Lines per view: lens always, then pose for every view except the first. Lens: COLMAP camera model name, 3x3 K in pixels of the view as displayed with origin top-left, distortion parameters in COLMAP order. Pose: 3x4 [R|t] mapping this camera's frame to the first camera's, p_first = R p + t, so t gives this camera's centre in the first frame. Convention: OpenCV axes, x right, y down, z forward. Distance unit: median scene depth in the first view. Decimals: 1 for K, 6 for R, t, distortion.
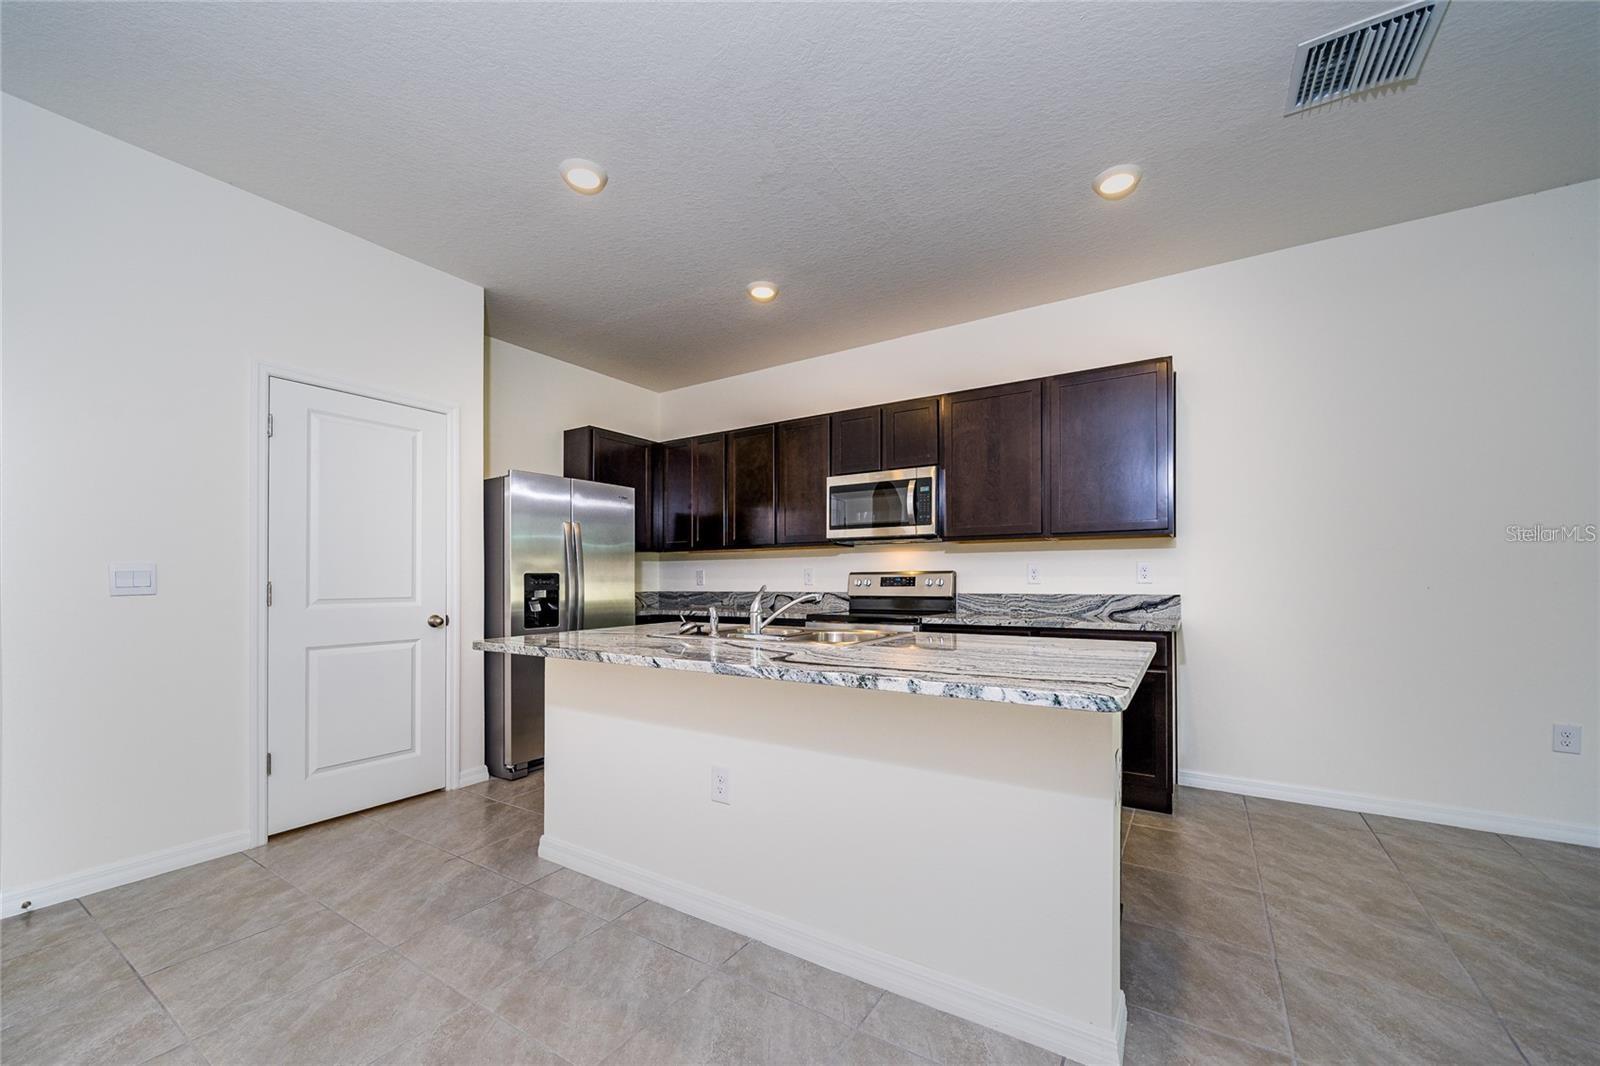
lens RADIAL K [[621.7, 0, 796.0], [0, 621.7, 582.2], [0, 0, 1]] dist [-0.004748, 0.000116]
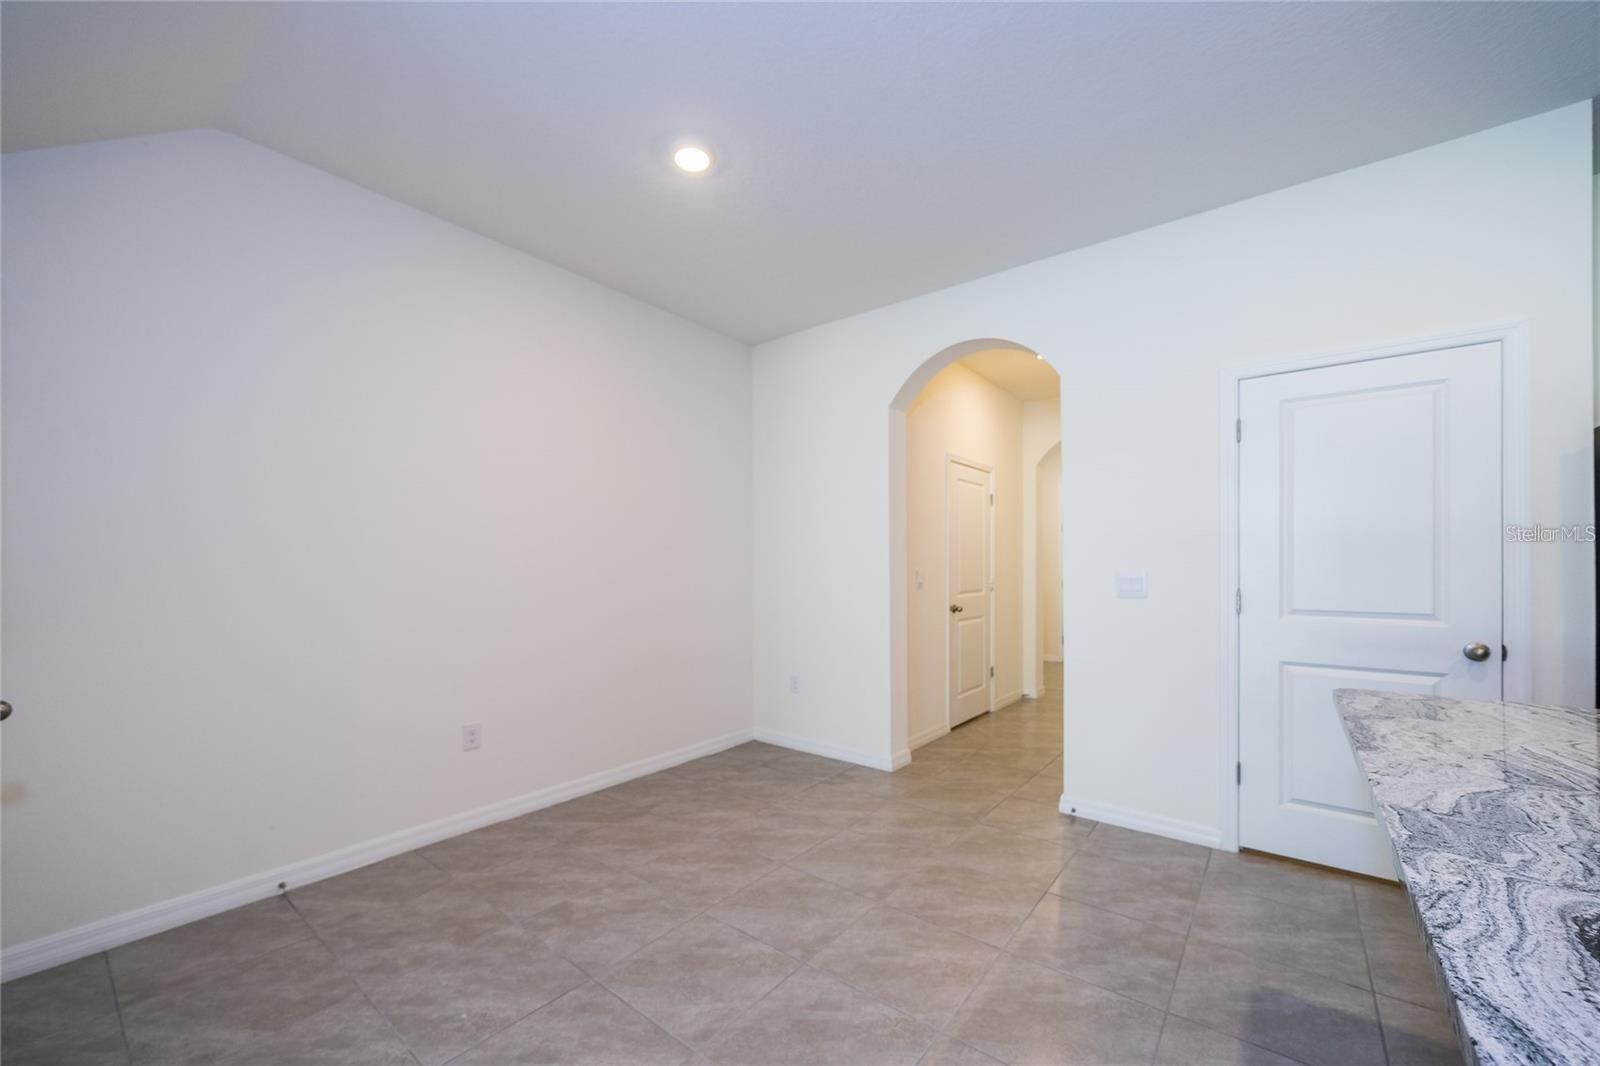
lens RADIAL K [[621.7, 0, 788.4], [0, 621.7, 568.1], [0, 0, 1]] dist [-0.004748, 0.000116]
pose [[-0.107209, 0.007315, -0.994210, 0.205866], [0.001441, 0.999973, 0.007202, -0.042423], [0.994235, -0.000661, -0.107217, 0.383797]]
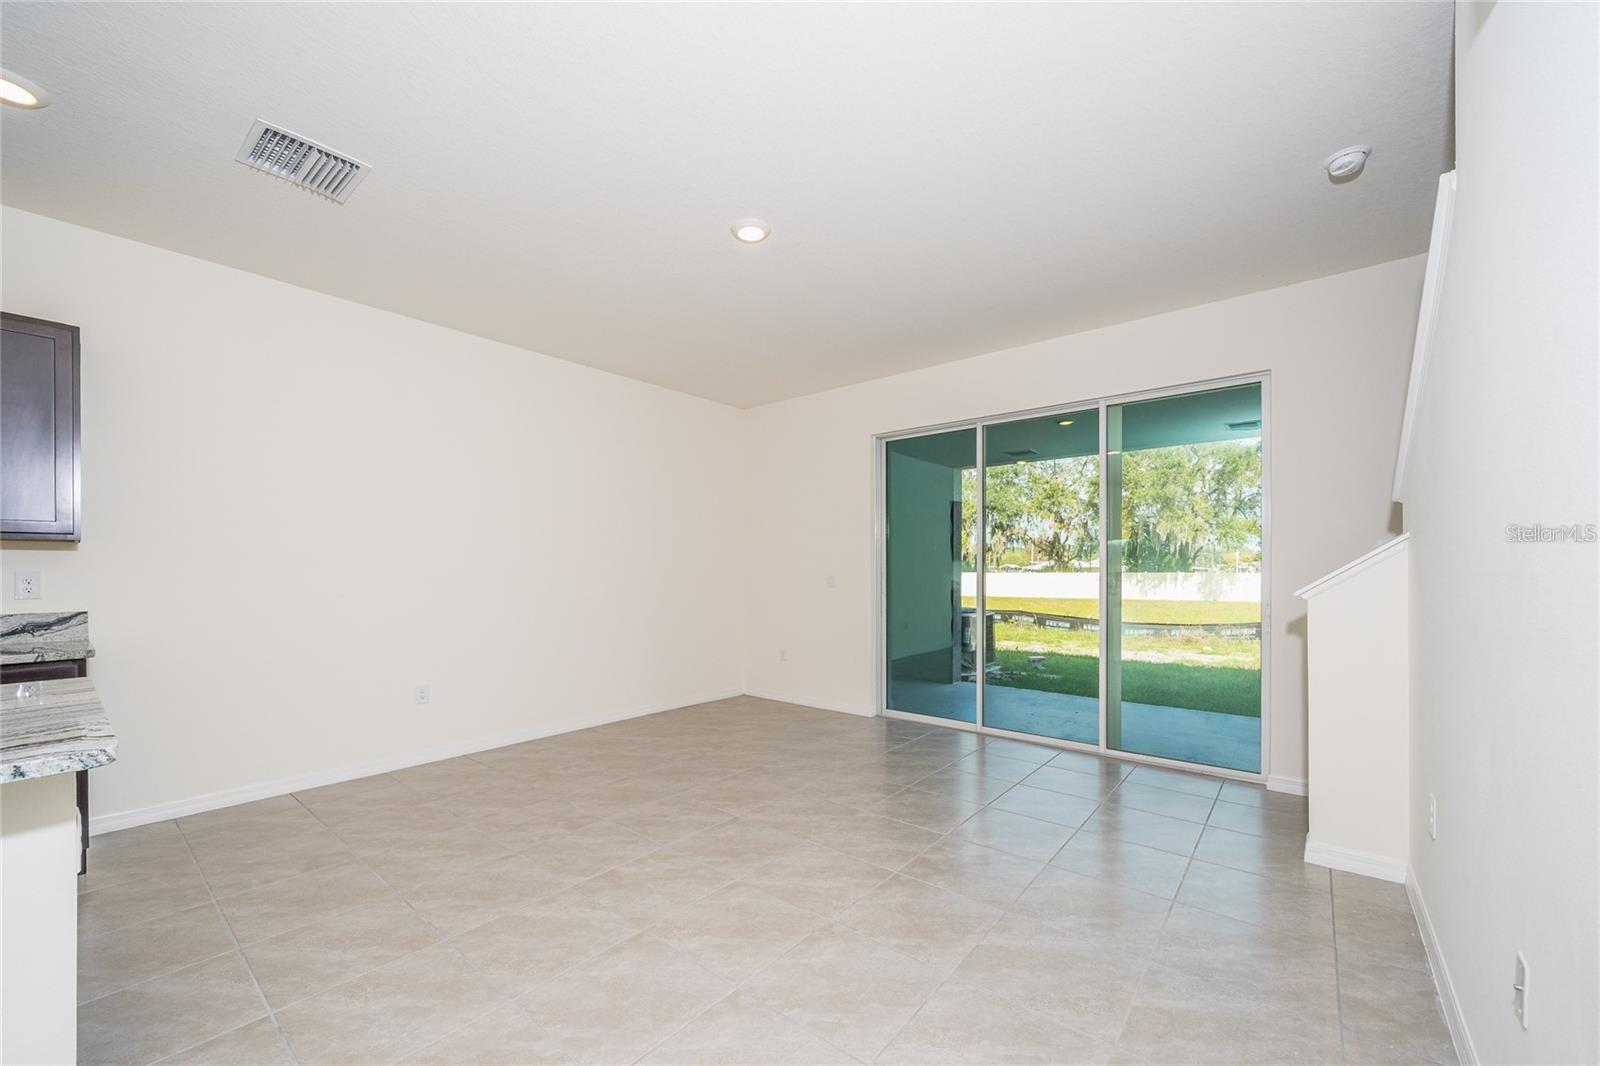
lens RADIAL K [[621.7, 0, 806.7], [0, 621.7, 562.6], [0, 0, 1]] dist [-0.004748, 0.000116]
pose [[0.102126, 0.013176, 0.994684, -0.146466], [0.004166, 0.999898, -0.013673, -0.037694], [-0.994763, 0.005540, 0.102061, -0.075624]]
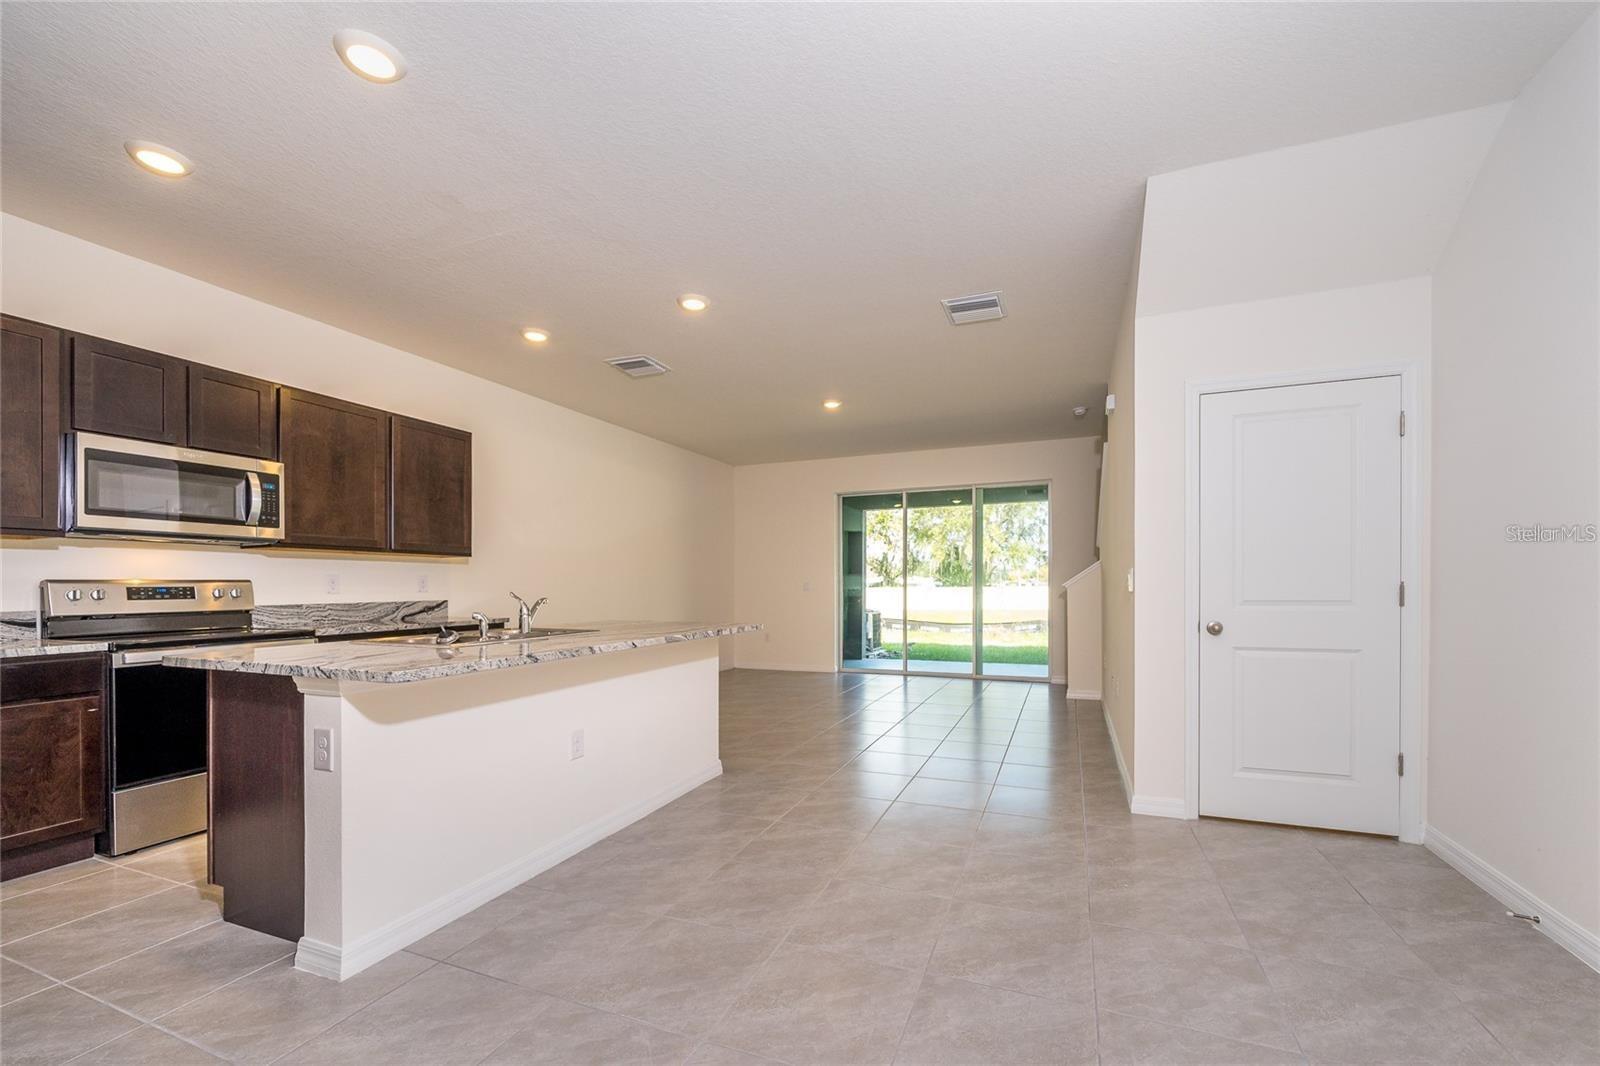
lens RADIAL K [[621.7, 0, 844.3], [0, 621.7, 587.8], [0, 0, 1]] dist [-0.004748, 0.000116]
pose [[-0.230097, 0.001964, 0.973166, -1.129878], [0.010876, 0.999941, 0.000553, 0.002058], [-0.973107, 0.010711, -0.230104, 0.558898]]
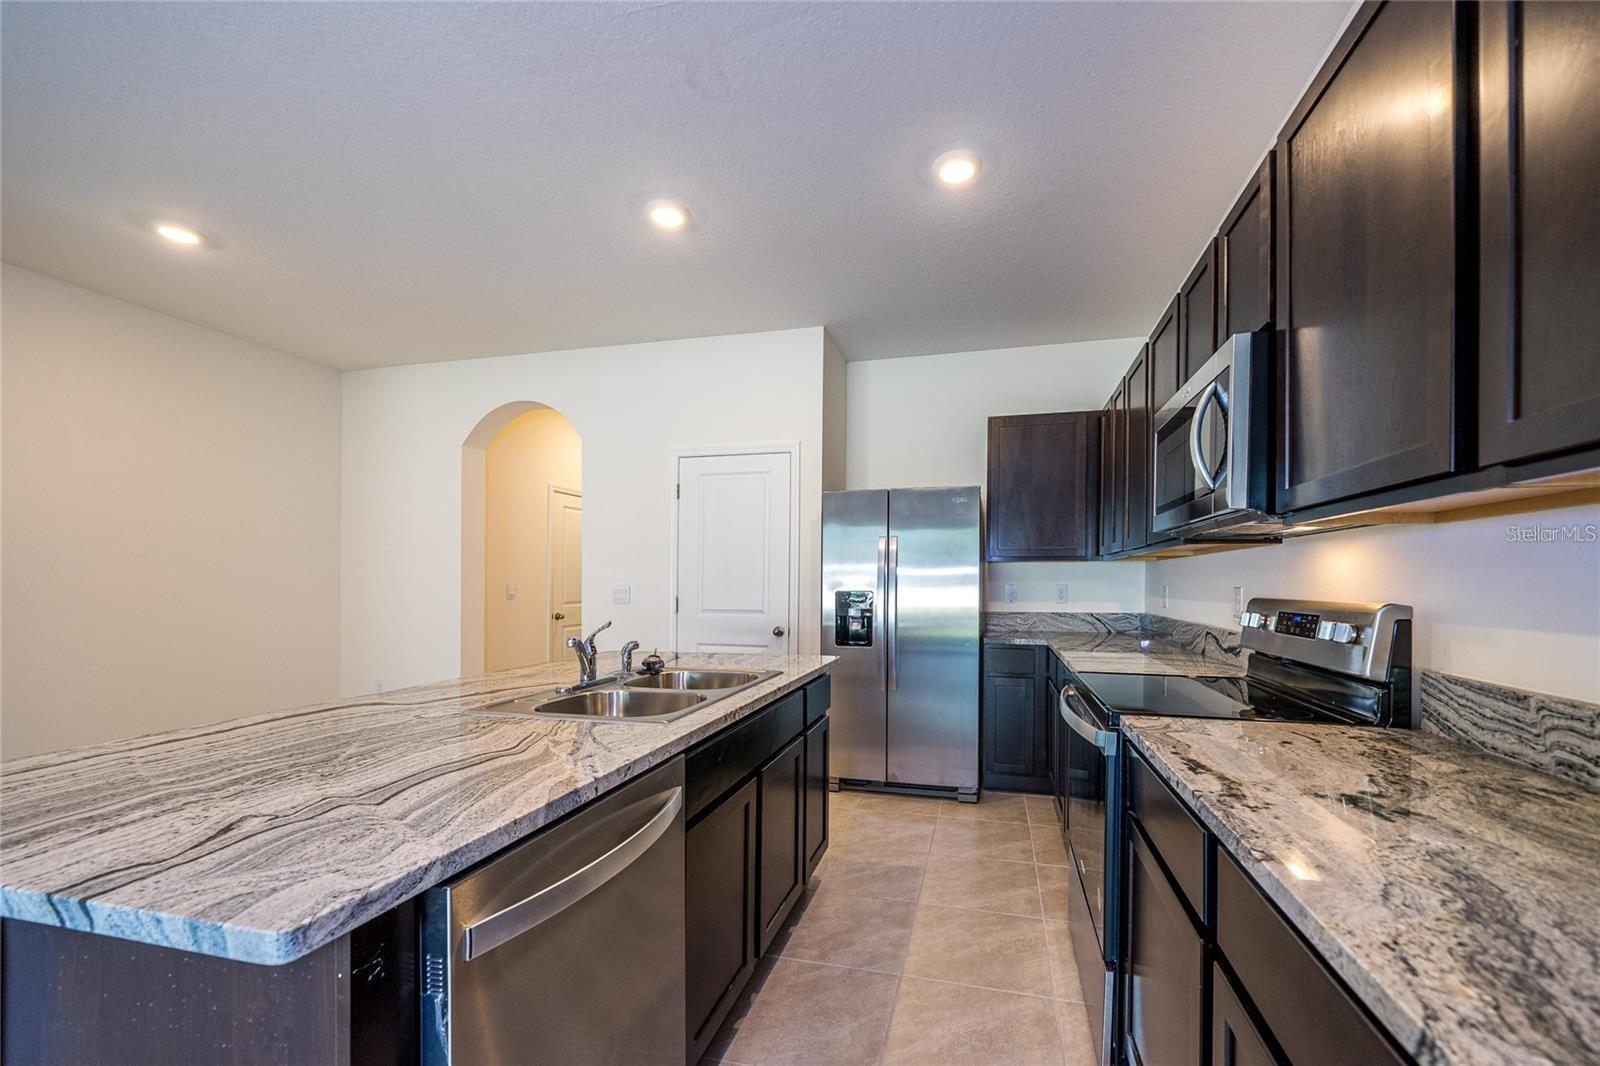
lens RADIAL K [[621.7, 0, 838.3], [0, 621.7, 583.8], [0, 0, 1]] dist [-0.004748, 0.000116]
pose [[0.330162, 0.007162, -0.943897, 0.685350], [-0.005892, 0.999967, 0.005527, -0.041497], [0.943906, 0.003737, 0.330194, 0.866774]]
